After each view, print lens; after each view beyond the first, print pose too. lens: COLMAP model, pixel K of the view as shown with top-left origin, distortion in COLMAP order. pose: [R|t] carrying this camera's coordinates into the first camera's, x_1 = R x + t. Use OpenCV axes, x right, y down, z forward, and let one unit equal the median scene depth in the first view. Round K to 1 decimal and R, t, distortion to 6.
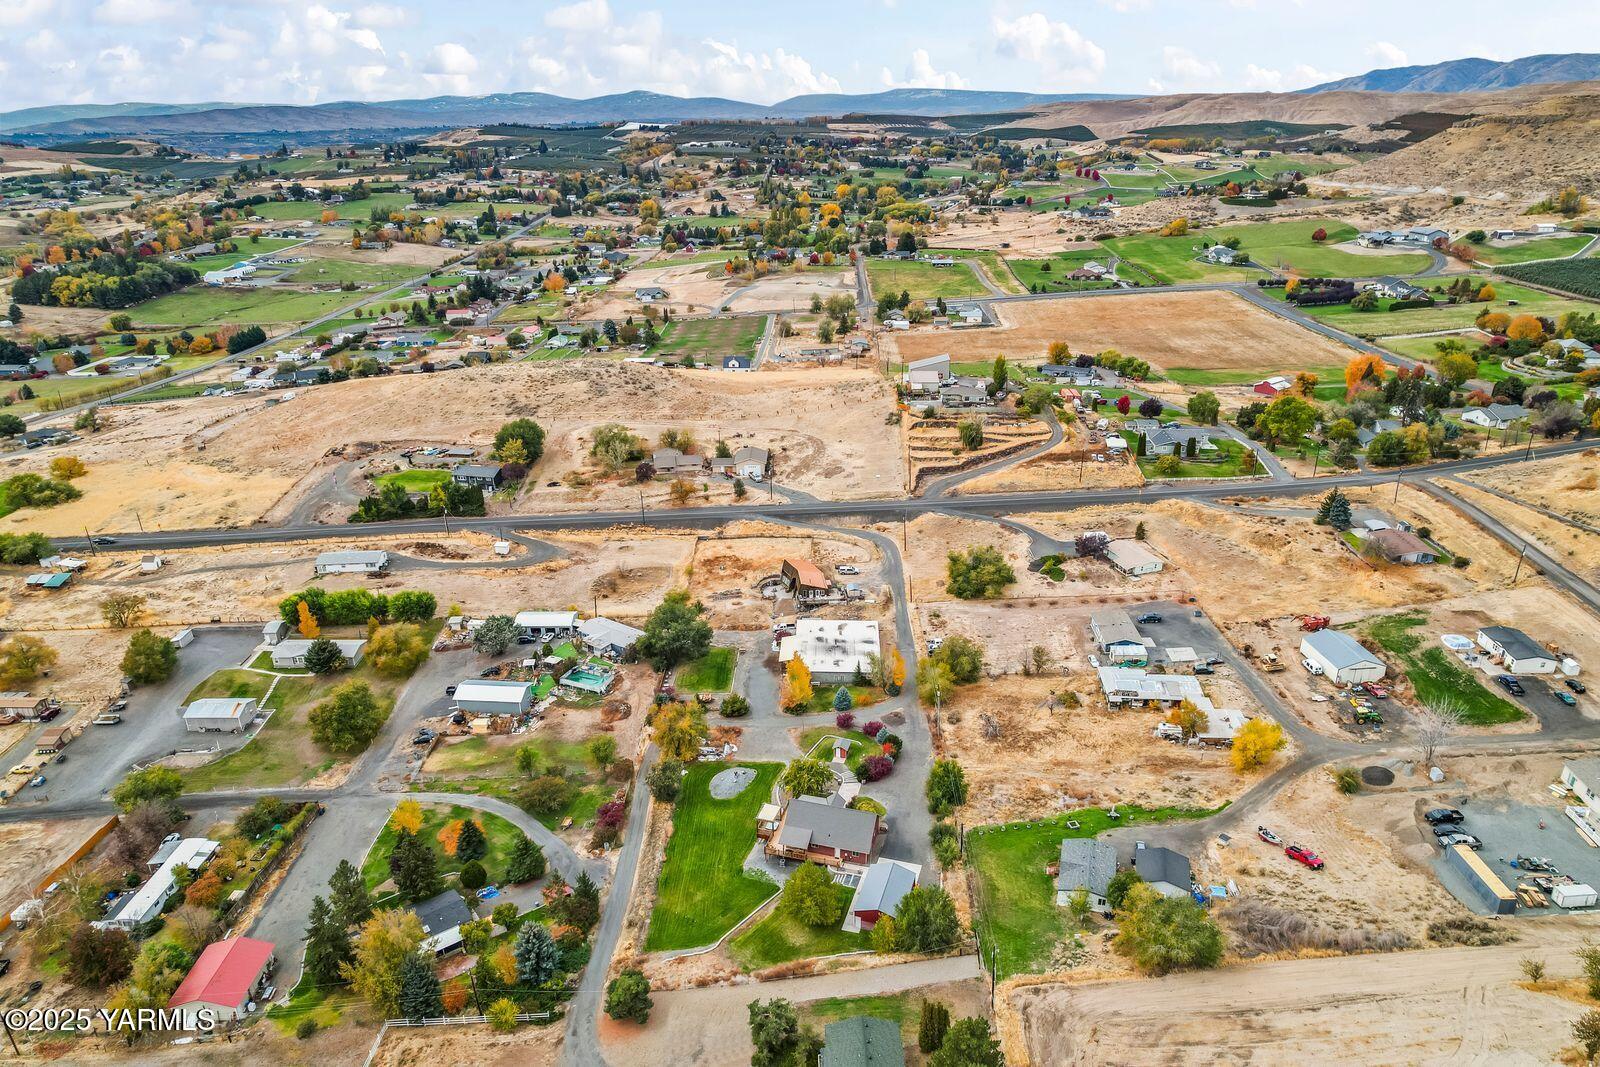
lens RADIAL K [[1023.2, 0, 801.2], [0, 1023.2, 528.0], [0, 0, 1]] dist [-0.077976, 0.068406]
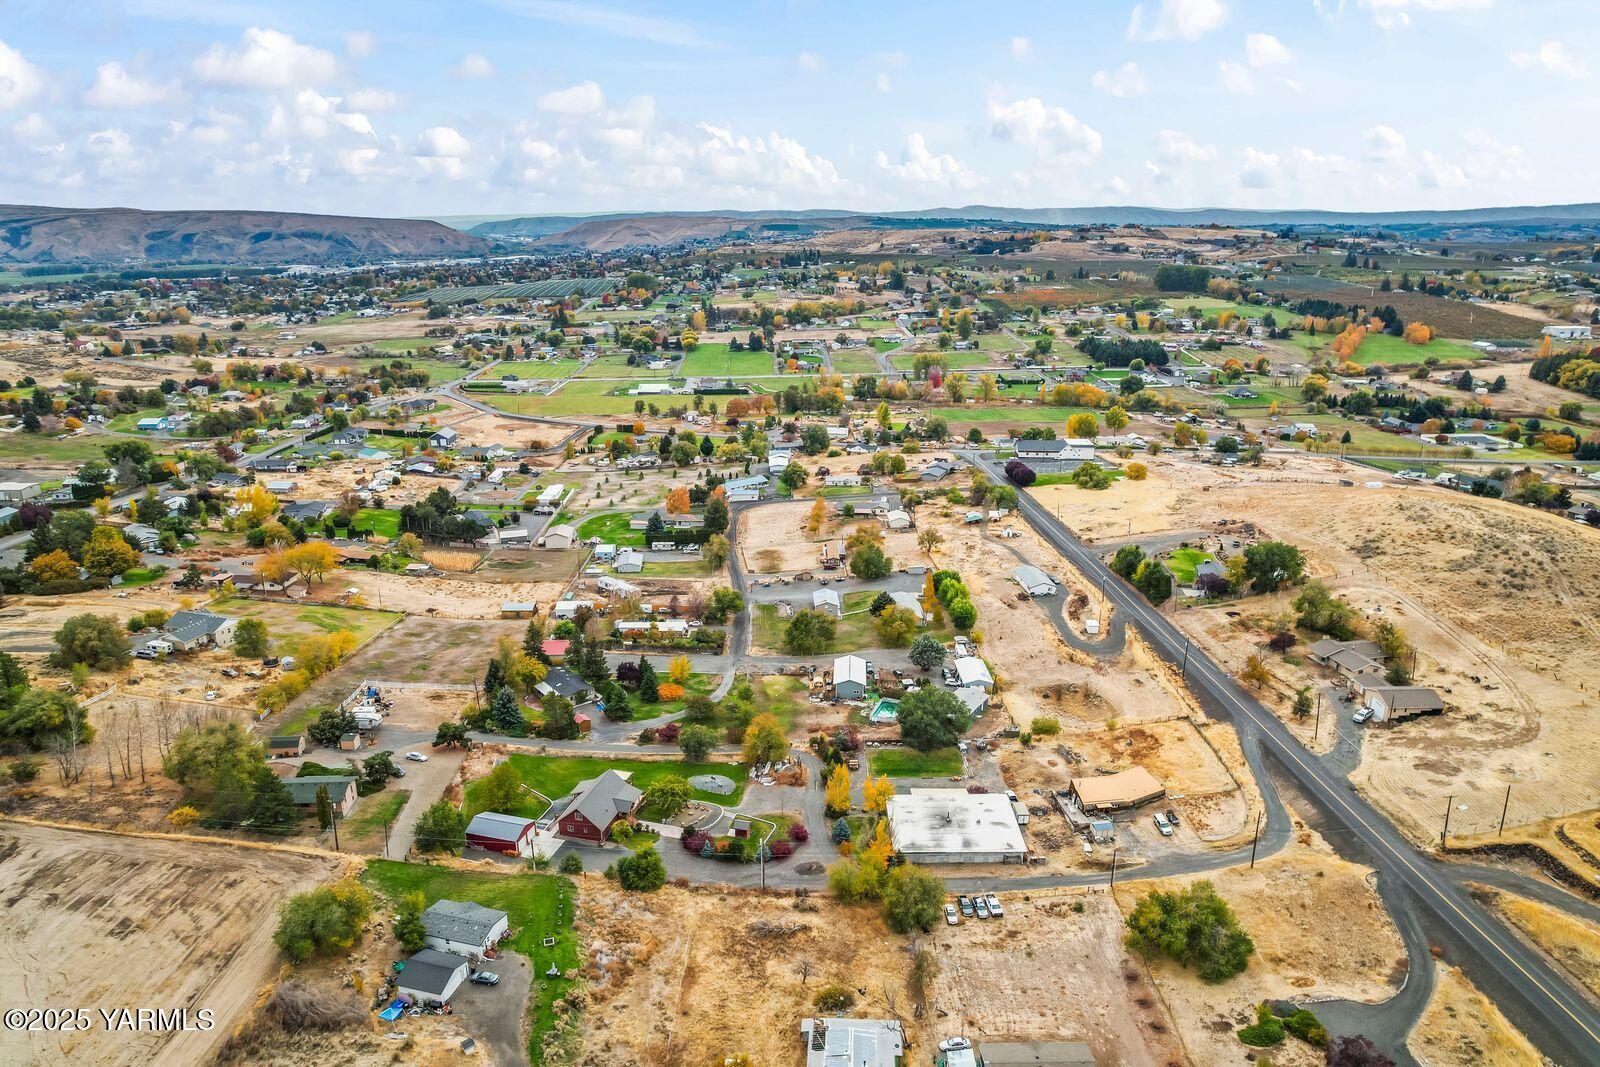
lens RADIAL K [[1023.2, 0, 801.2], [0, 1023.2, 528.0], [0, 0, 1]] dist [-0.077976, 0.068406]
pose [[0.033356, 0.300360, -0.953242, 0.568186], [-0.368952, 0.890106, 0.267556, -0.209485], [0.928850, 0.342777, 0.140509, 0.511960]]
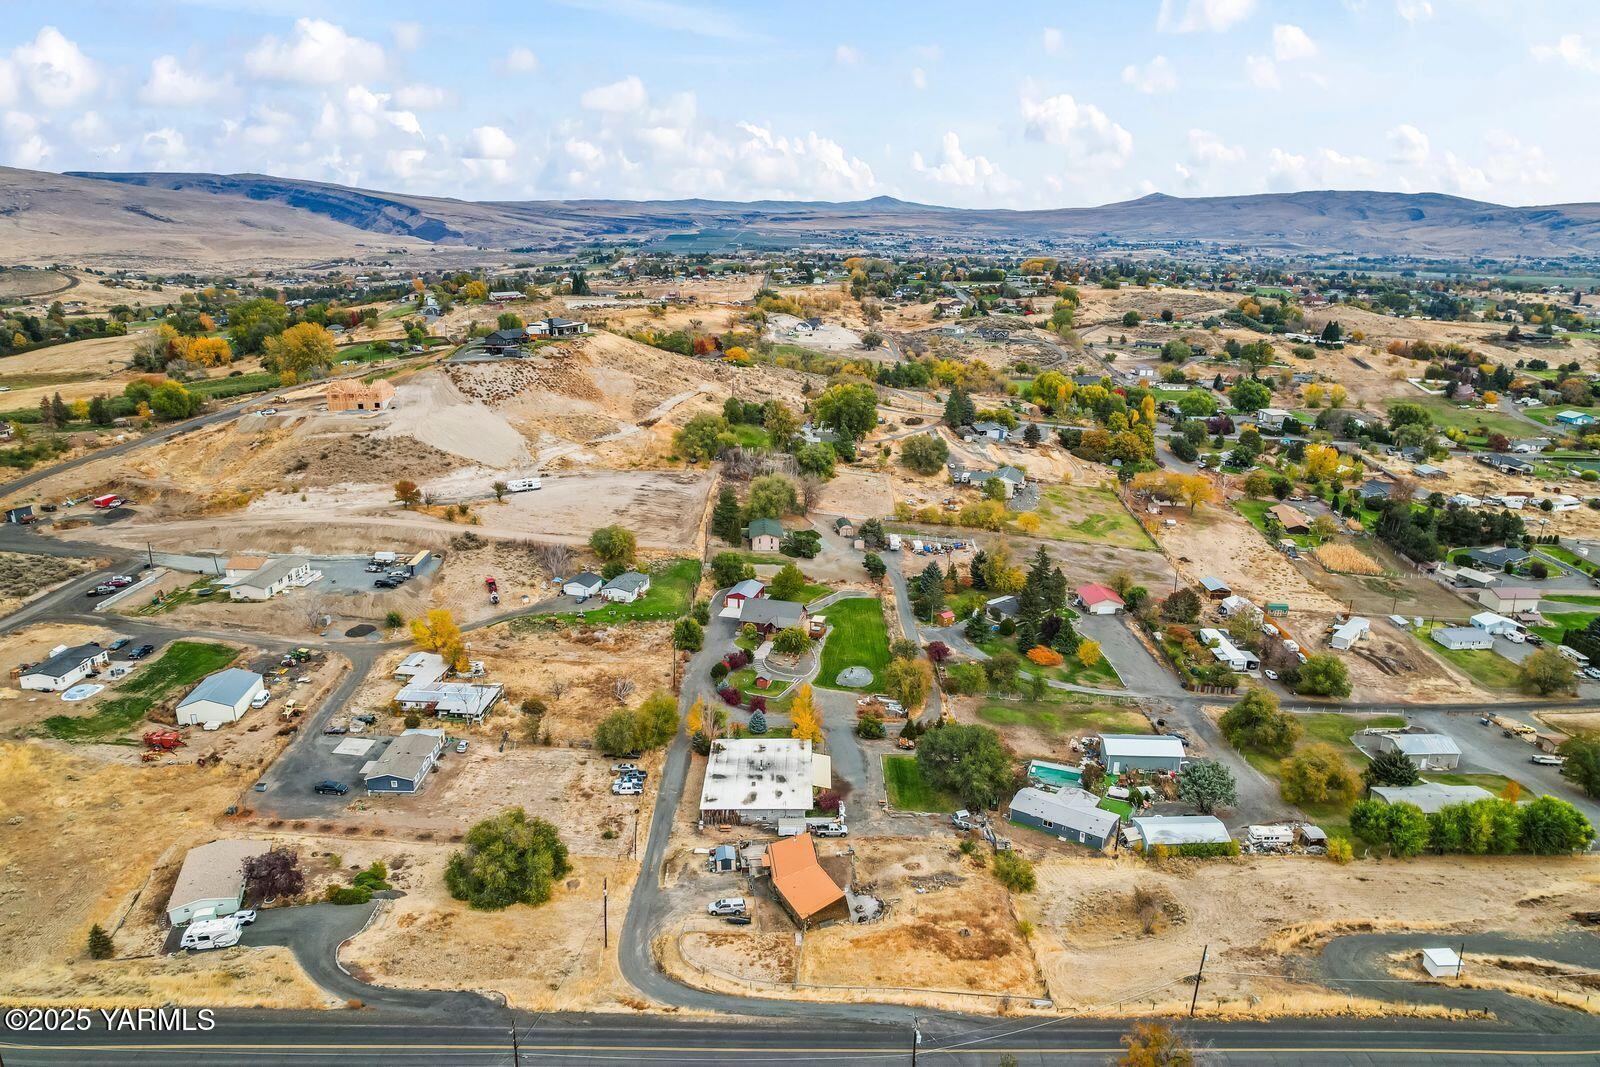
lens RADIAL K [[1023.2, 0, 801.2], [0, 1023.2, 528.0], [0, 0, 1]] dist [-0.077976, 0.068406]
pose [[-0.999585, 0.011687, -0.026326, 0.016008], [-0.007262, 0.782210, 0.622972, -0.395485], [0.027873, 0.622905, -0.781801, 1.126163]]
